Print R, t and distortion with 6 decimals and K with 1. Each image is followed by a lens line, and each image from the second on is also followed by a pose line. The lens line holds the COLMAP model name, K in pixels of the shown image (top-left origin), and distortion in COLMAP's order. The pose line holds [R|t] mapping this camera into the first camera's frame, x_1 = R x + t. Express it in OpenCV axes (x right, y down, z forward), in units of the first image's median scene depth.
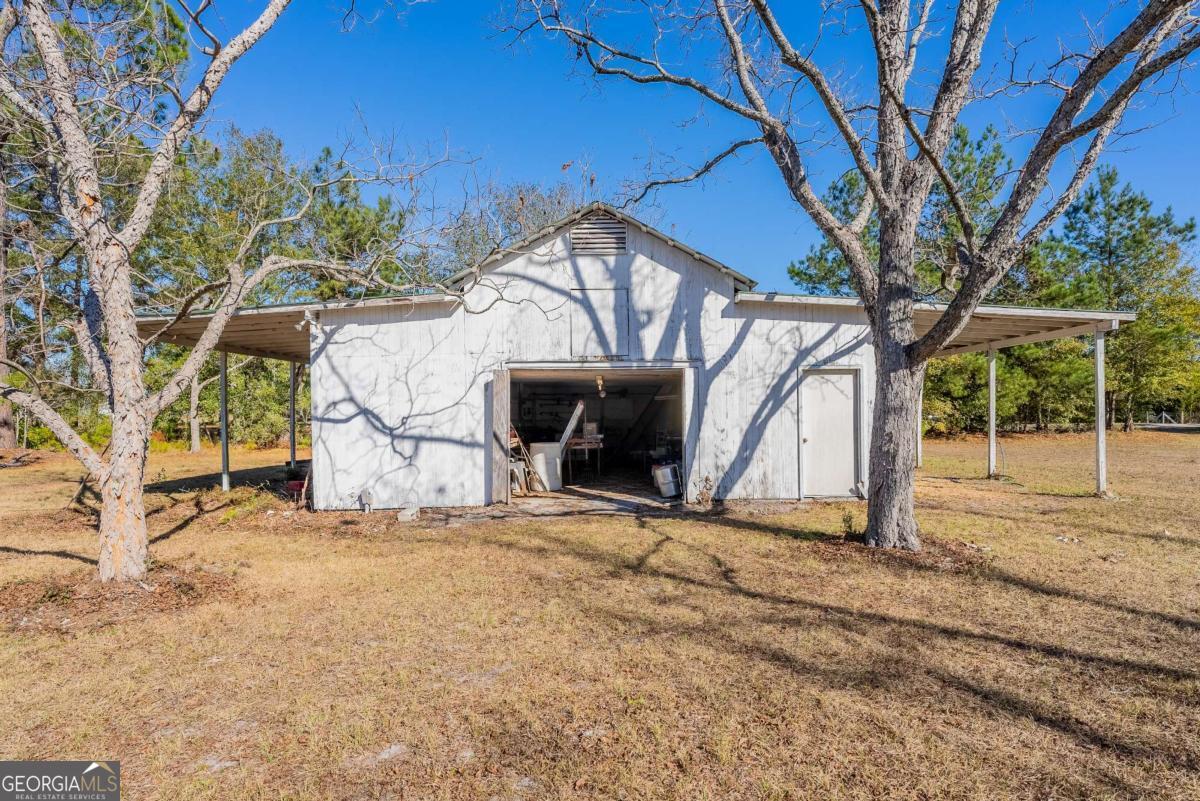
lens RADIAL K [[675.4, 0, 597.4], [0, 675.4, 410.6], [0, 0, 1]] dist [-0.001141, -0.000411]
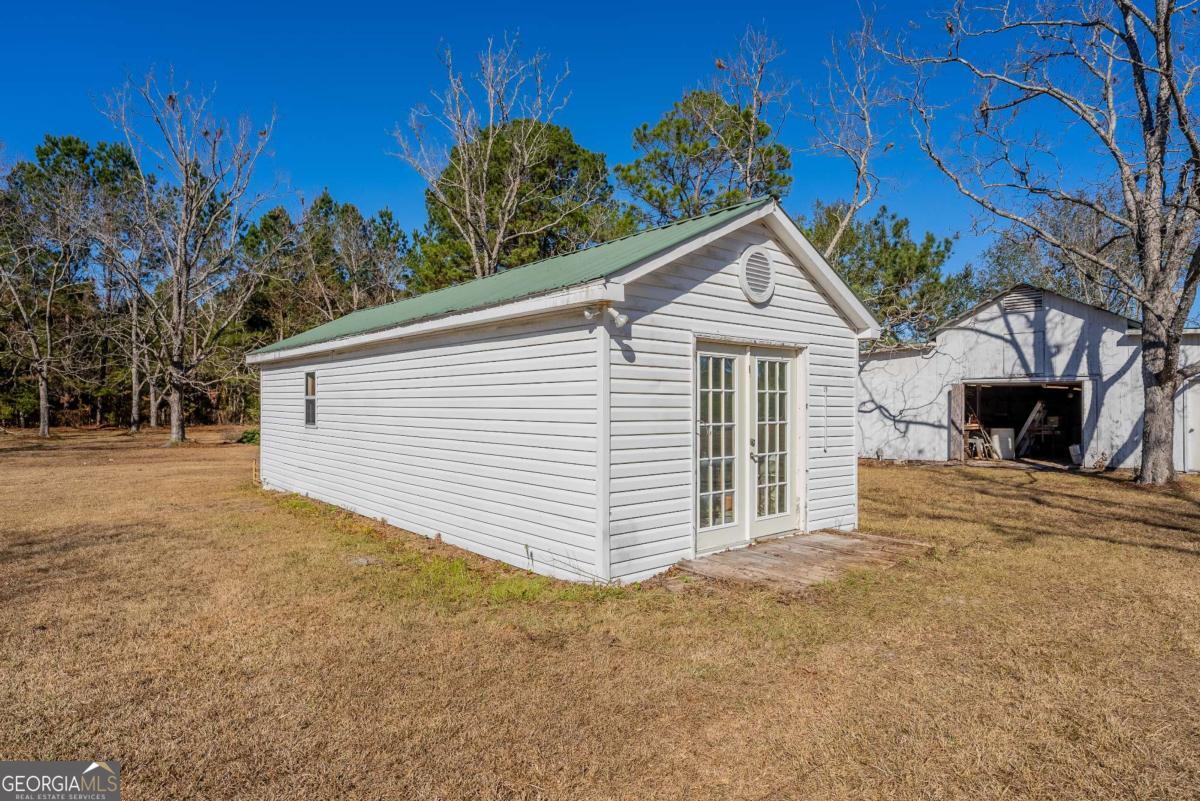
lens RADIAL K [[675.4, 0, 597.9], [0, 675.4, 407.3], [0, 0, 1]] dist [-0.001141, -0.000411]
pose [[0.691161, 0.007443, -0.722663, 0.472541], [-0.005858, 0.999972, 0.004696, -0.002871], [0.722677, 0.000987, 0.691185, -0.867845]]
